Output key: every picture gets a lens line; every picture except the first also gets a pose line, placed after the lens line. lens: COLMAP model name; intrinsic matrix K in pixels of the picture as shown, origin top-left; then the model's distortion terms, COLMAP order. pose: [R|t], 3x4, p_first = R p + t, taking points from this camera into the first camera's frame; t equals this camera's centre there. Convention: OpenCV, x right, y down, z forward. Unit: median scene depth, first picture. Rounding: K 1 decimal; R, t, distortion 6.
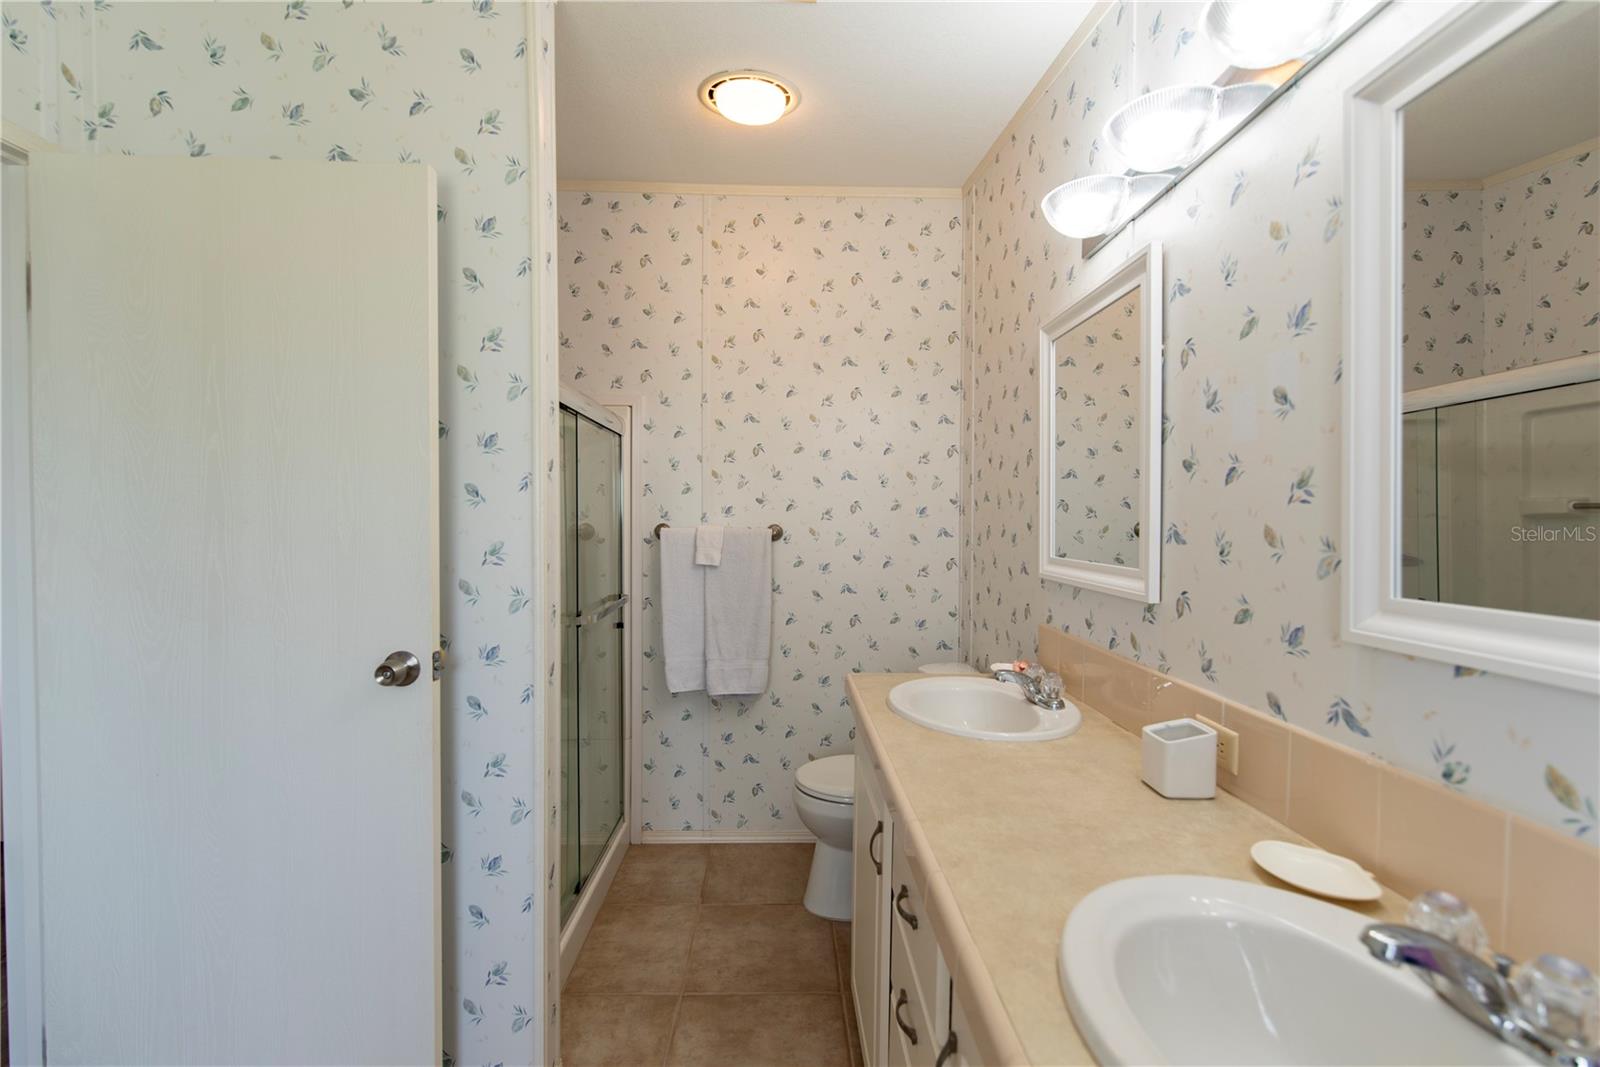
lens RADIAL K [[686.1, 0, 789.8], [0, 686.1, 527.8], [0, 0, 1]] dist [0.002052, -0.000780]
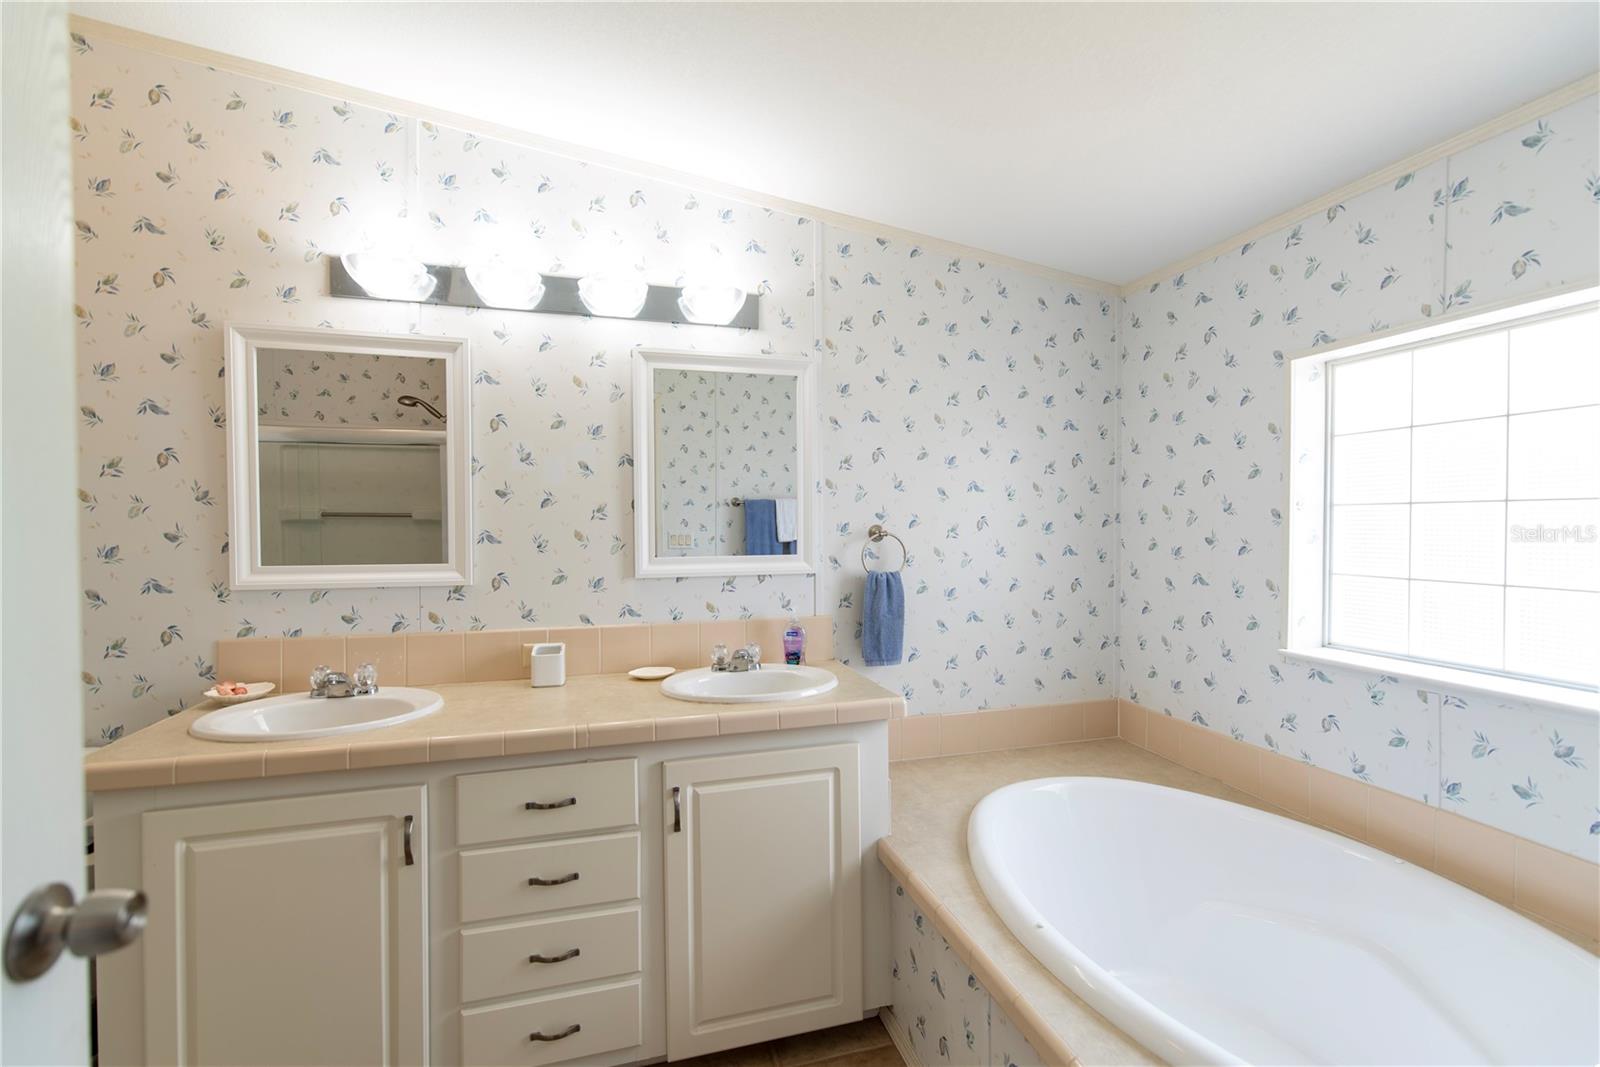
lens RADIAL K [[686.1, 0, 798.9], [0, 686.1, 535.8], [0, 0, 1]] dist [0.002052, -0.000780]
pose [[-0.255780, -0.024860, 0.966415, -1.287576], [0.012916, 0.999492, 0.029130, -0.035102], [-0.966649, 0.019933, -0.255329, 0.838326]]
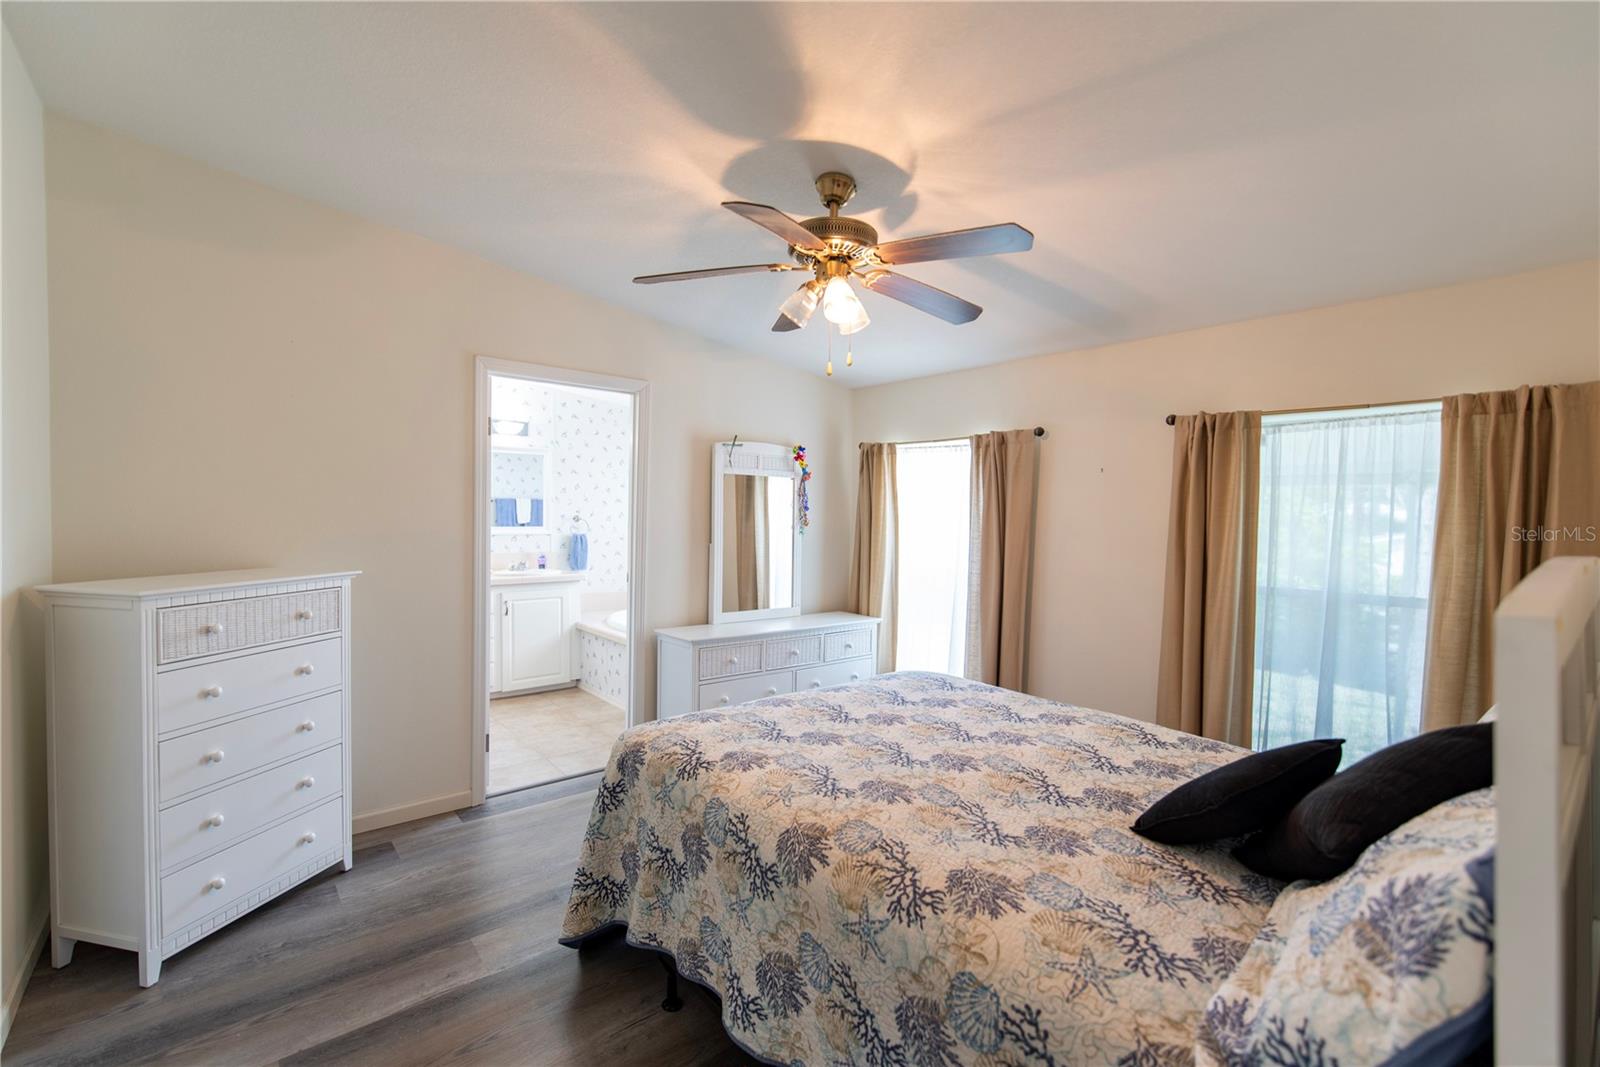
lens RADIAL K [[686.1, 0, 803.3], [0, 686.1, 535.3], [0, 0, 1]] dist [0.002052, -0.000780]
pose [[-0.633177, -0.042623, 0.772832, -4.559104], [-0.012402, 0.998913, 0.044931, -0.109579], [-0.773907, 0.018865, -0.633018, 2.085462]]
